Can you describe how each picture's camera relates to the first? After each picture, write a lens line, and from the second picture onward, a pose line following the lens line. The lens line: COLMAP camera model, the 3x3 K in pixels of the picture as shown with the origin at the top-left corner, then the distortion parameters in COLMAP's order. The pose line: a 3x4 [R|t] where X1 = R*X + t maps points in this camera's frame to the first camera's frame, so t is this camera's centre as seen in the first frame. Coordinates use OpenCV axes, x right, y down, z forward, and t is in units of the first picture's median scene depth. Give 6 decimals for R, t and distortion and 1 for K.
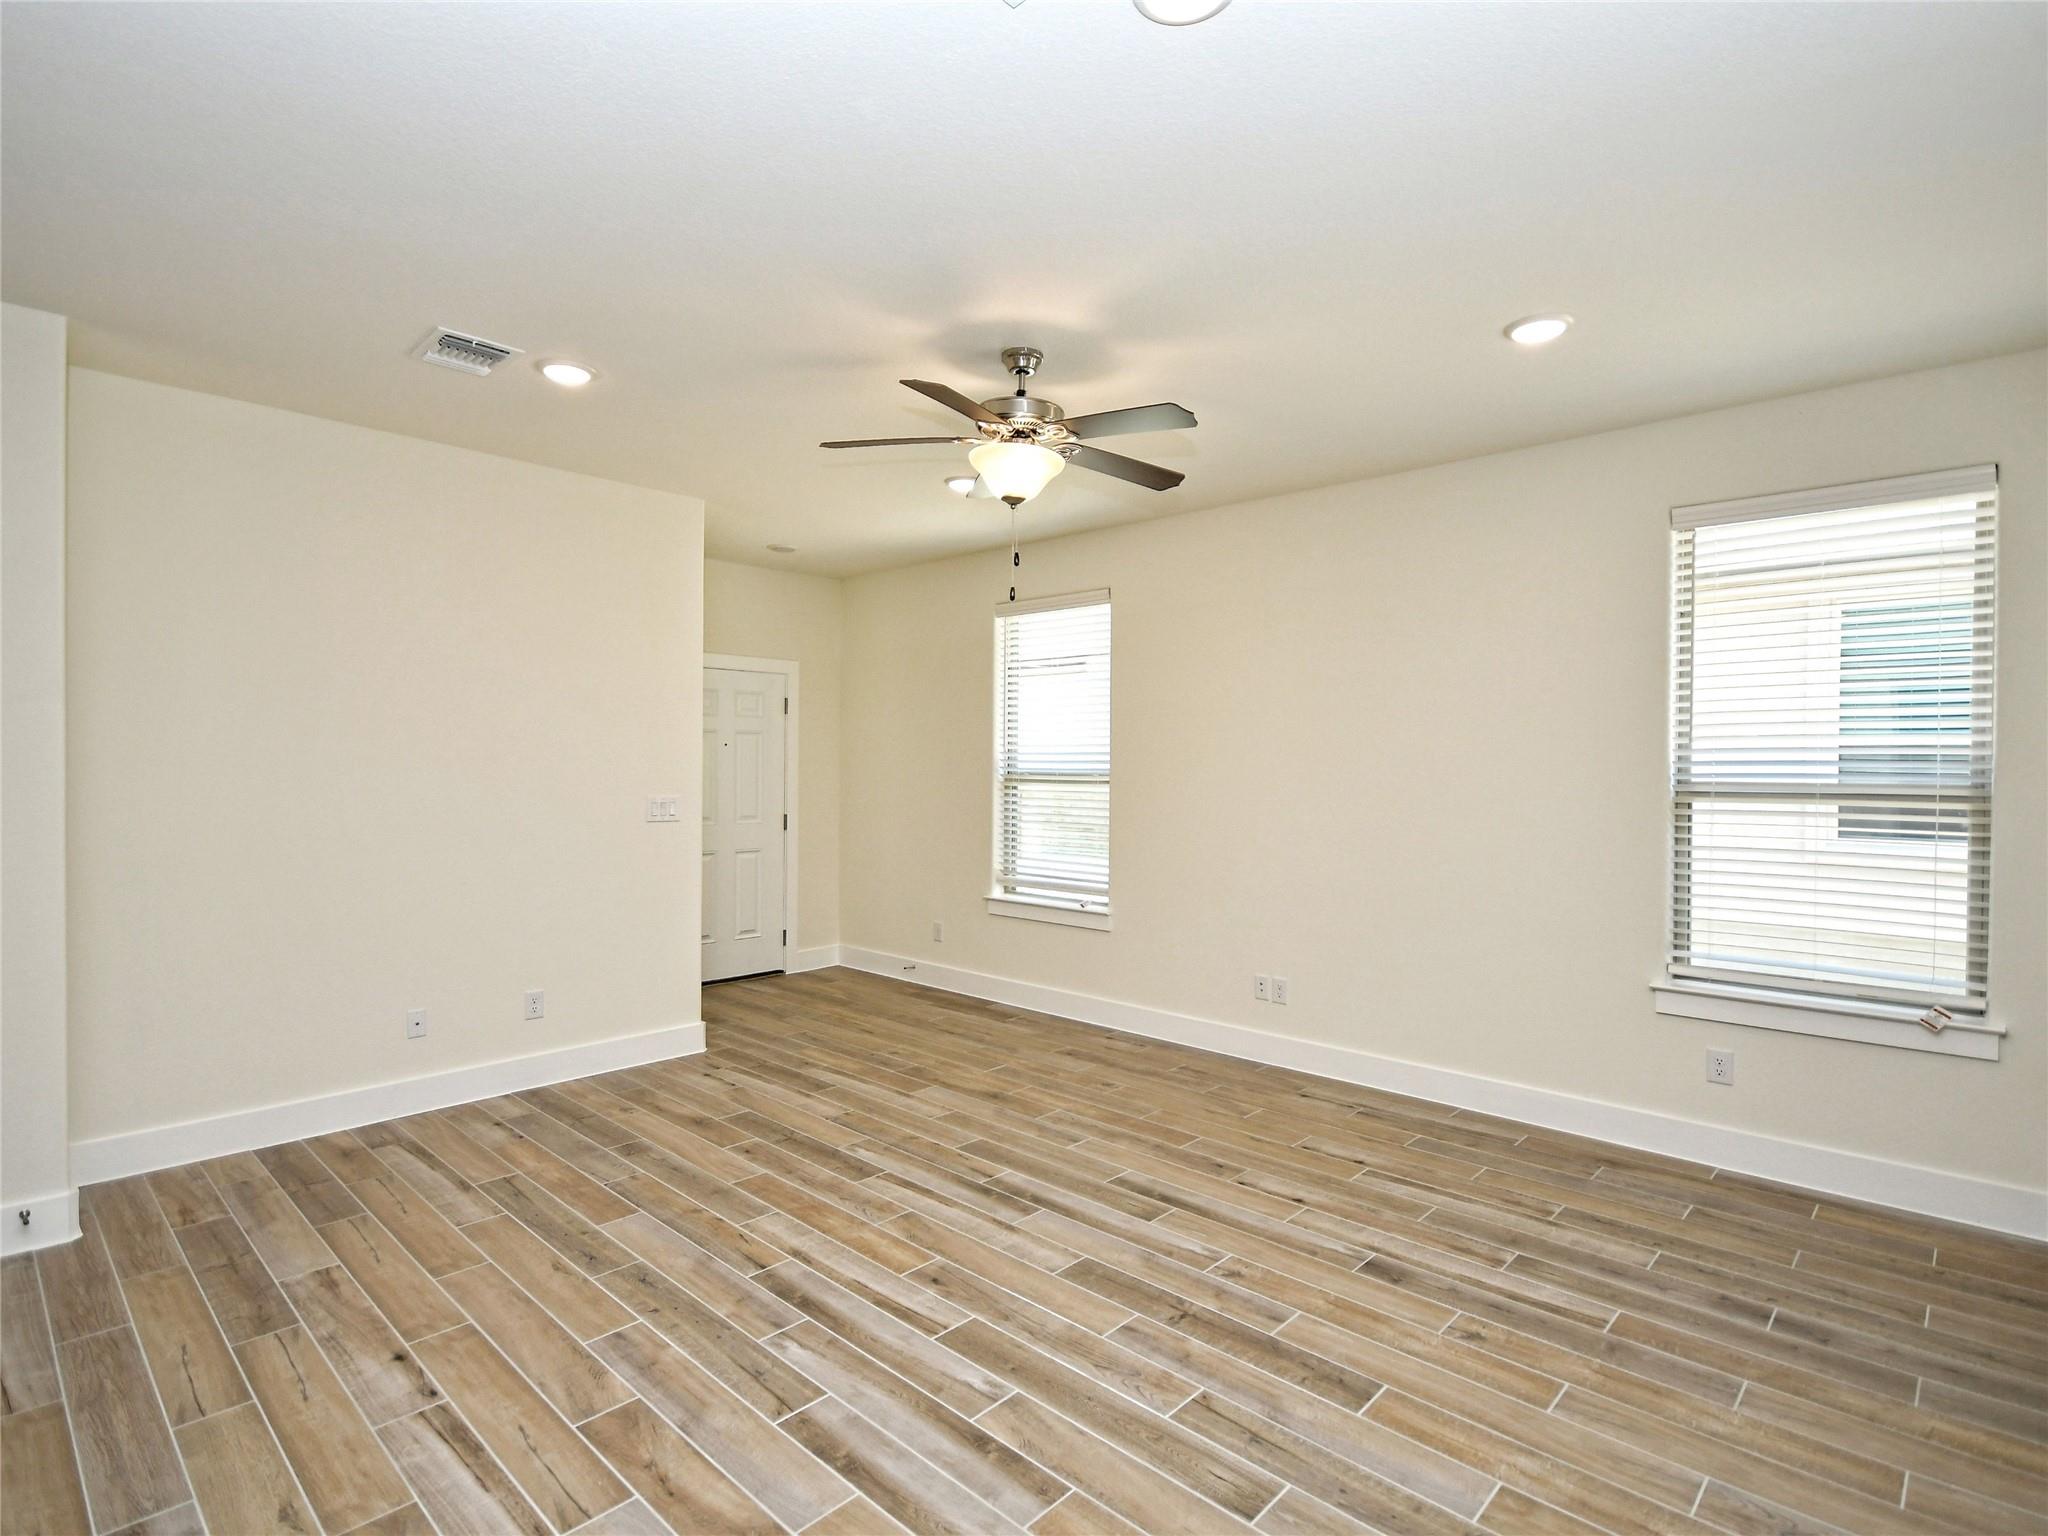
lens RADIAL K [[1023.6, 0, 1004.6], [0, 1023.6, 770.3], [0, 0, 1]] dist [-0.003074, -0.001183]
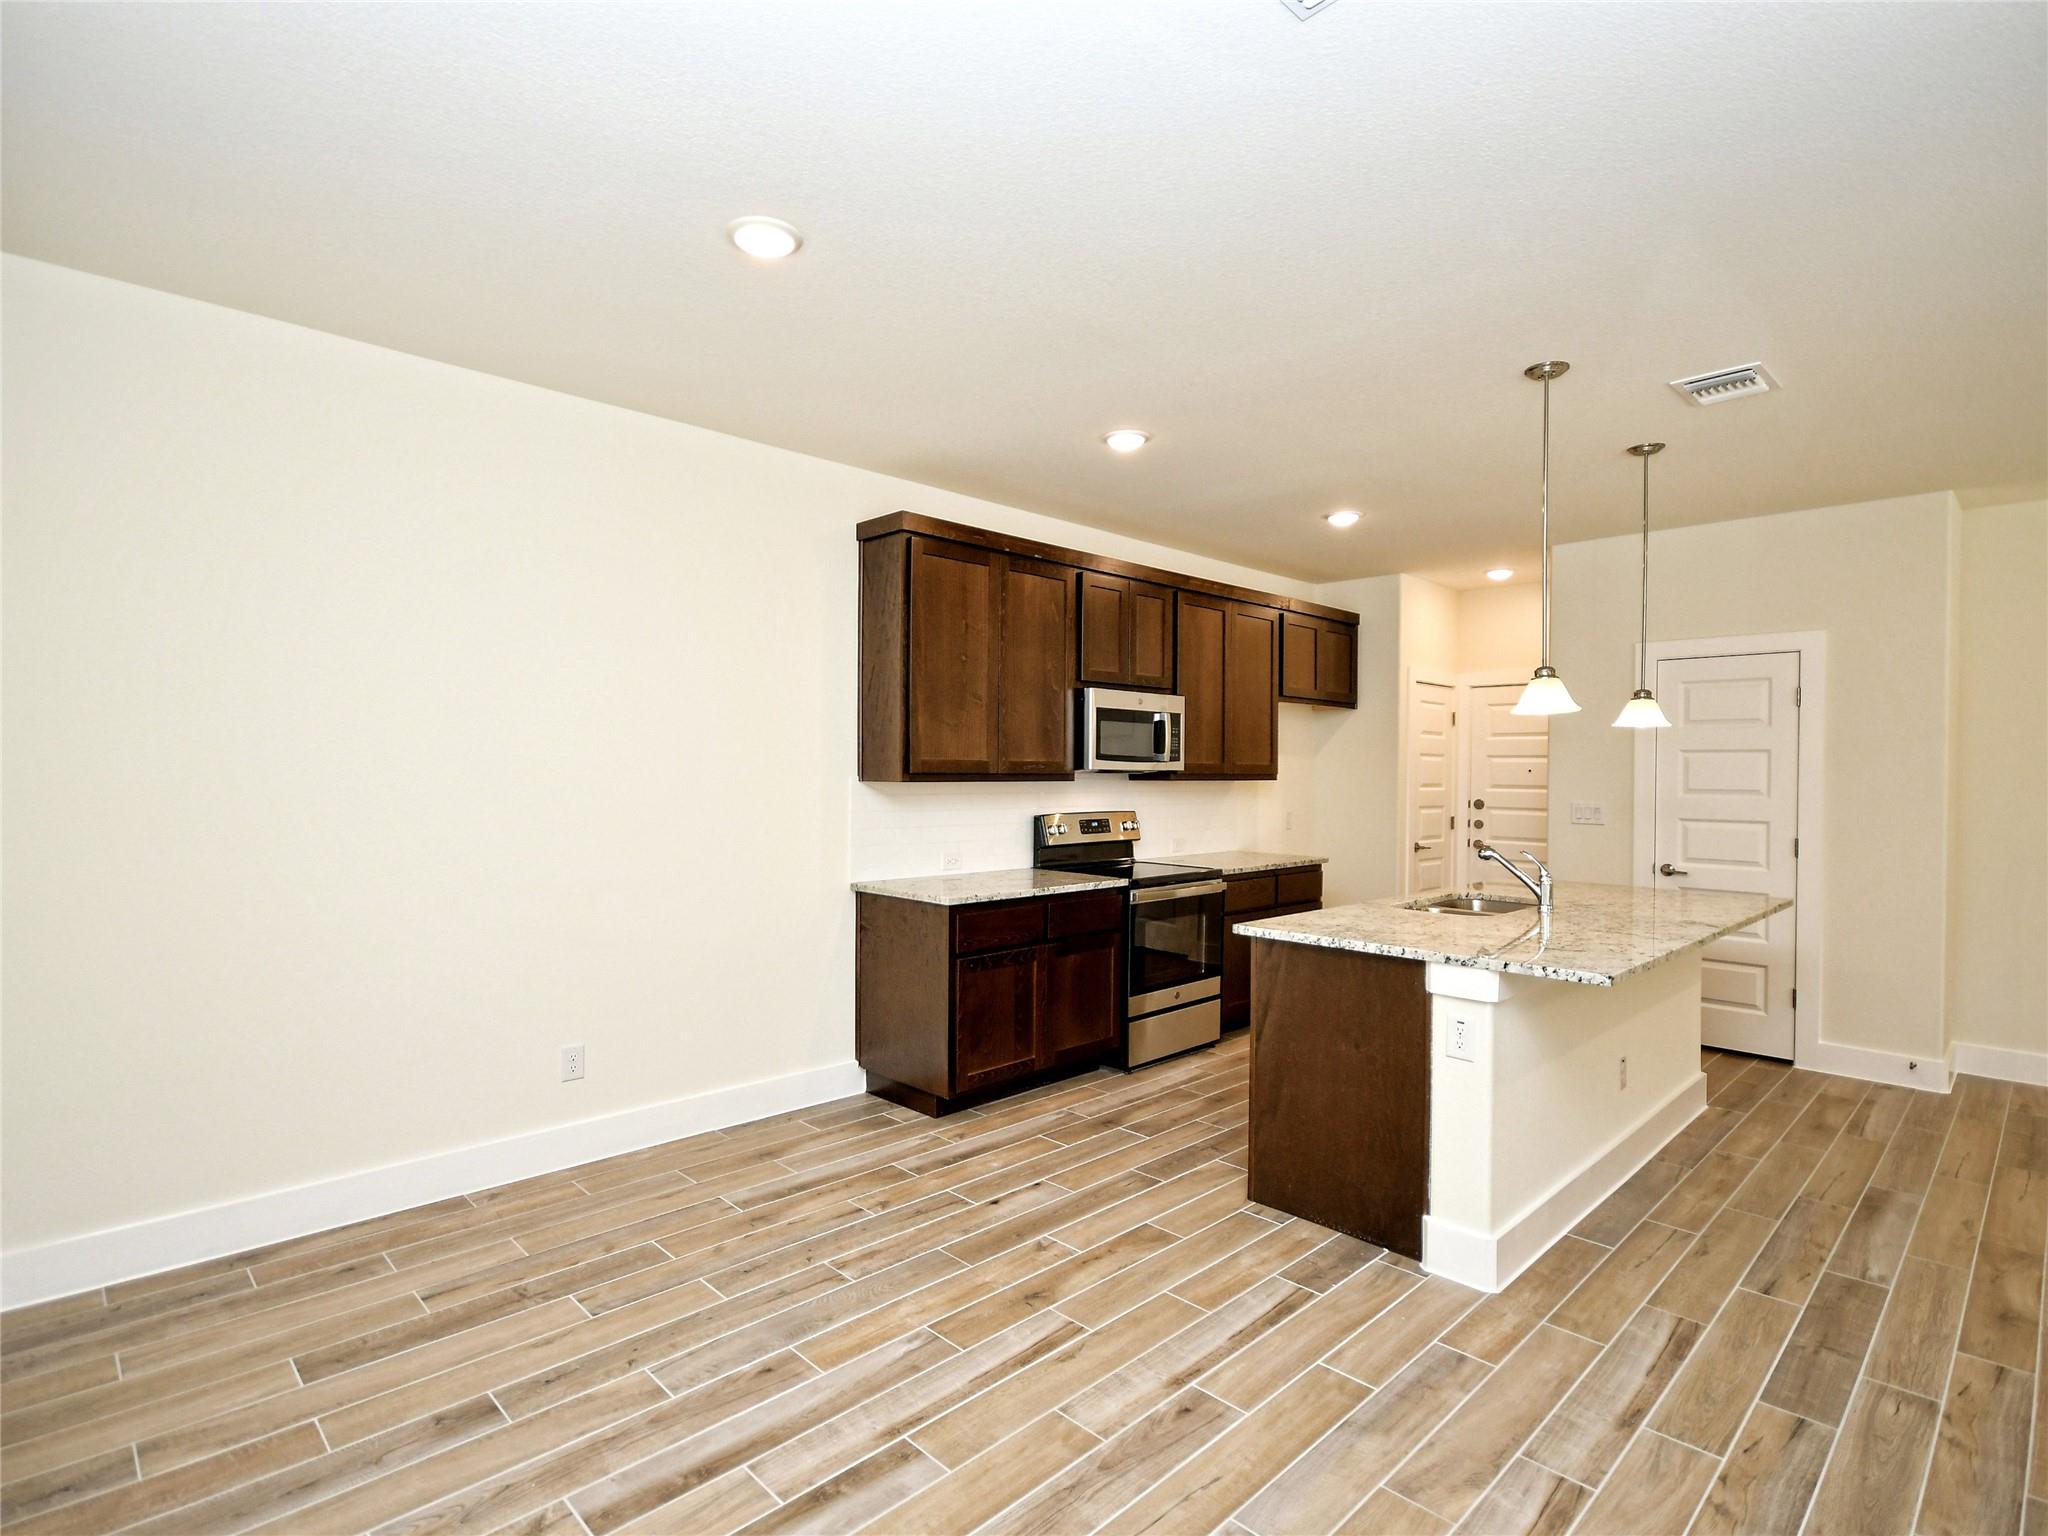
lens RADIAL K [[1021.4, 0, 1012.9], [0, 1021.4, 774.3], [0, 0, 1]] dist [0.005987, -0.009316]
pose [[-0.040200, -0.002676, -0.999188, 0.595654], [-0.014665, 0.999890, -0.002087, 0.007712], [0.999084, 0.014569, -0.040235, -0.297224]]
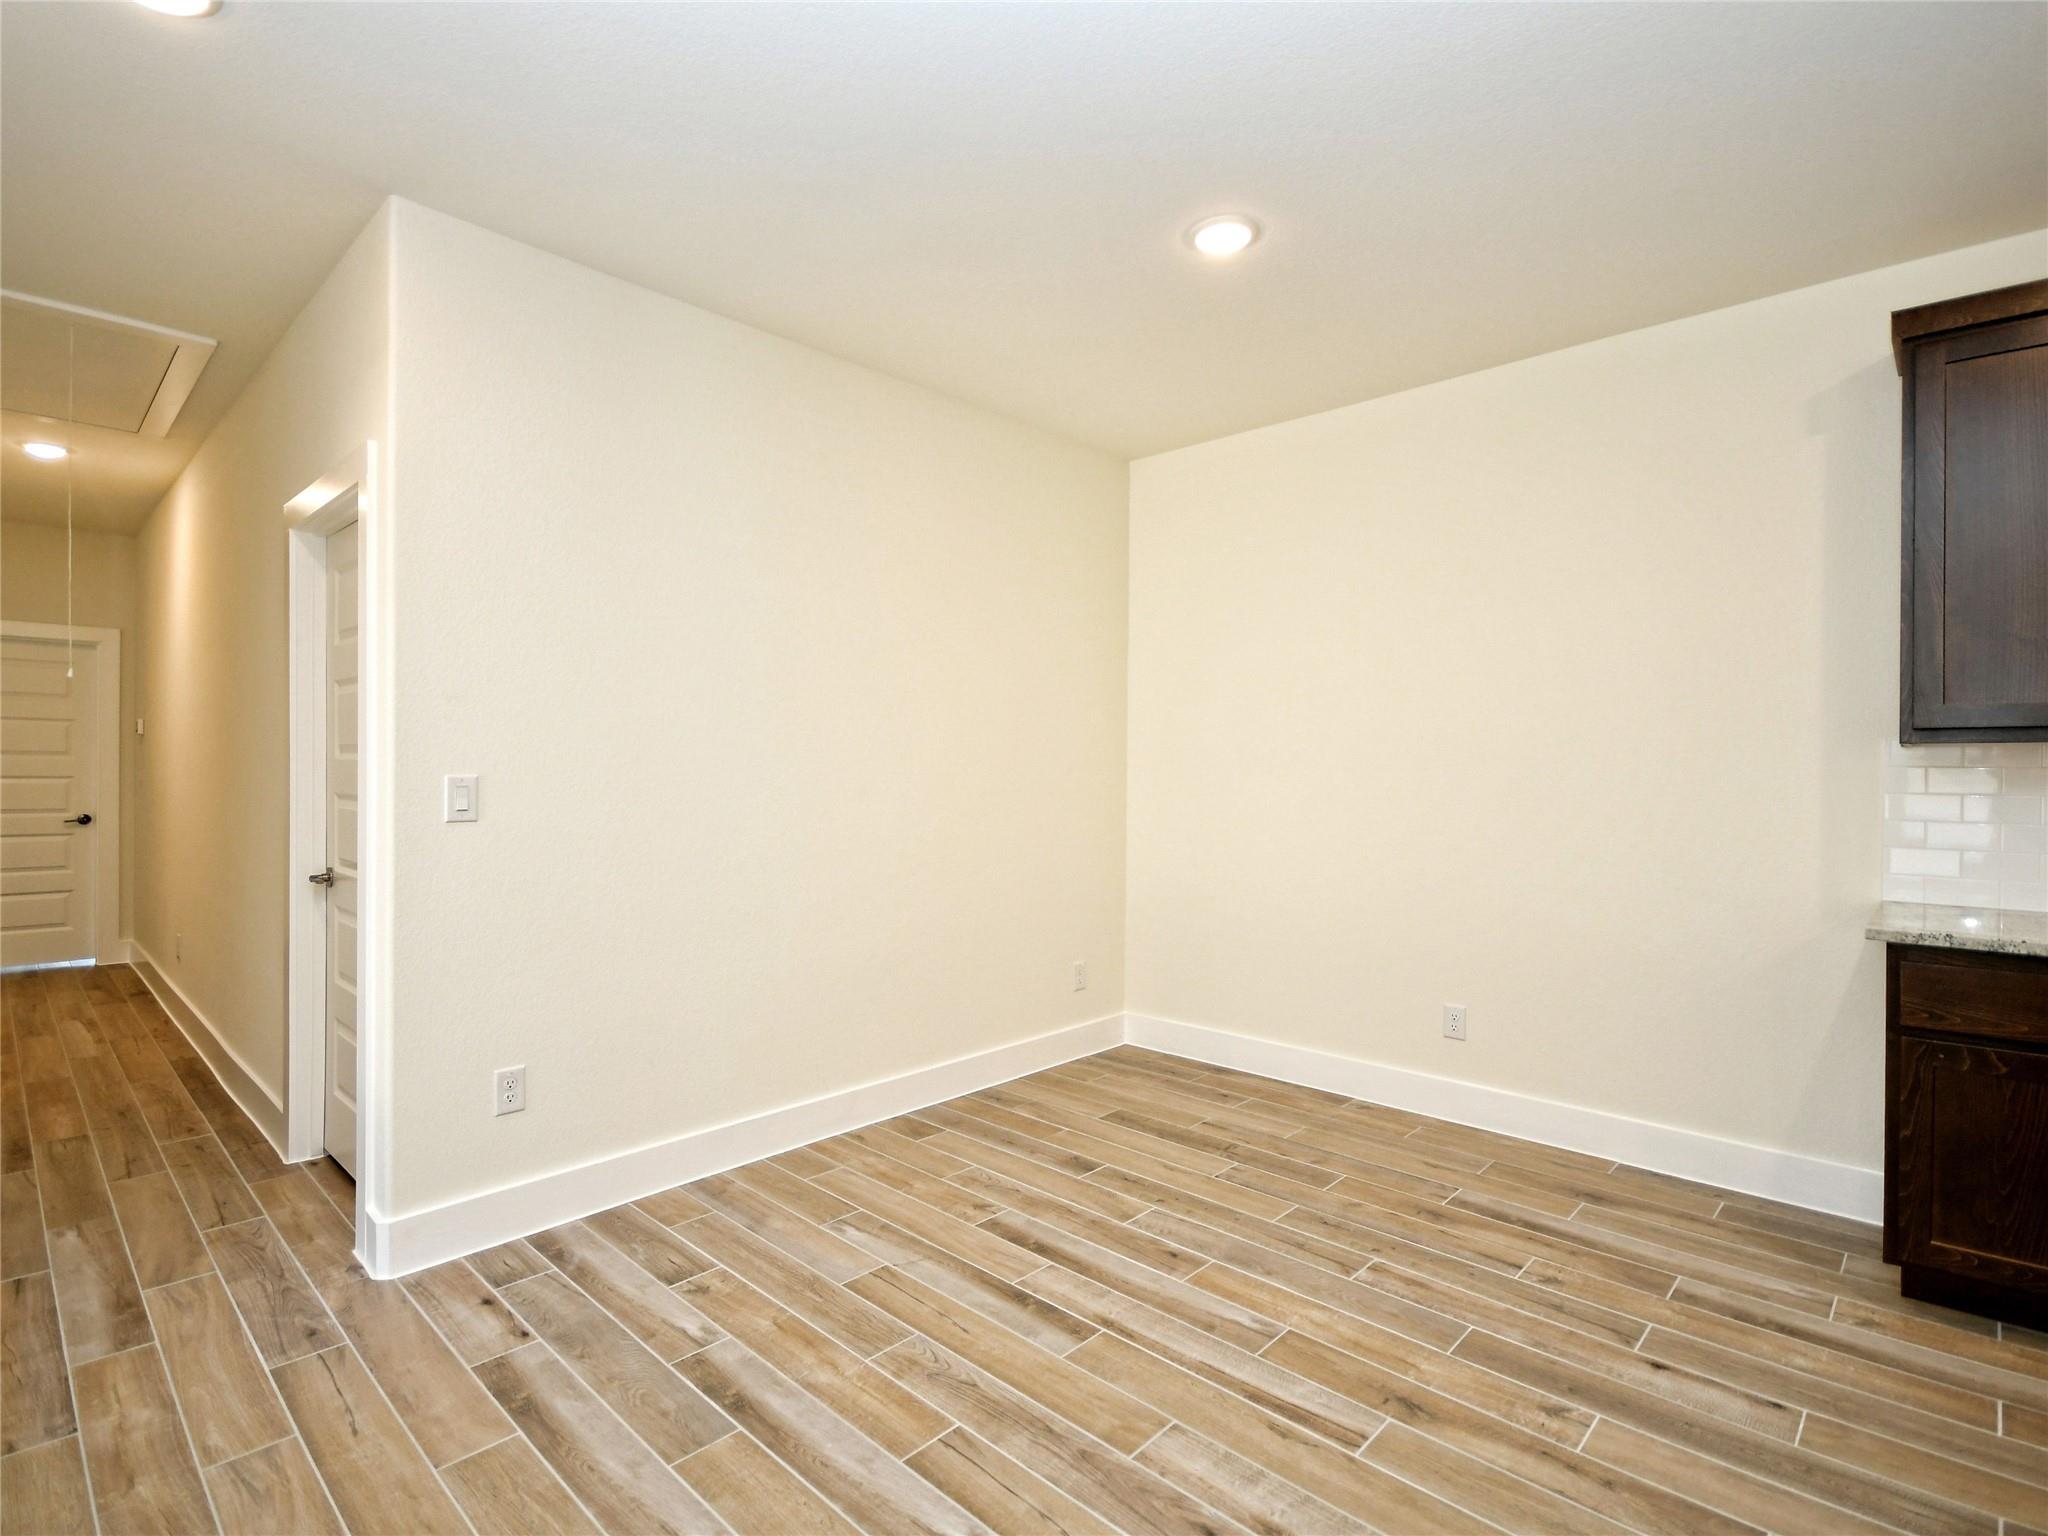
lens RADIAL K [[996.7, 0, 997.4], [0, 996.7, 778.5], [0, 0, 1]] dist [0.002760, -0.006589]
pose [[-0.999934, -0.011225, 0.002309, 0.031046], [-0.011178, 0.999748, 0.019463, 0.036643], [-0.002526, 0.019436, -0.999808, 0.283402]]
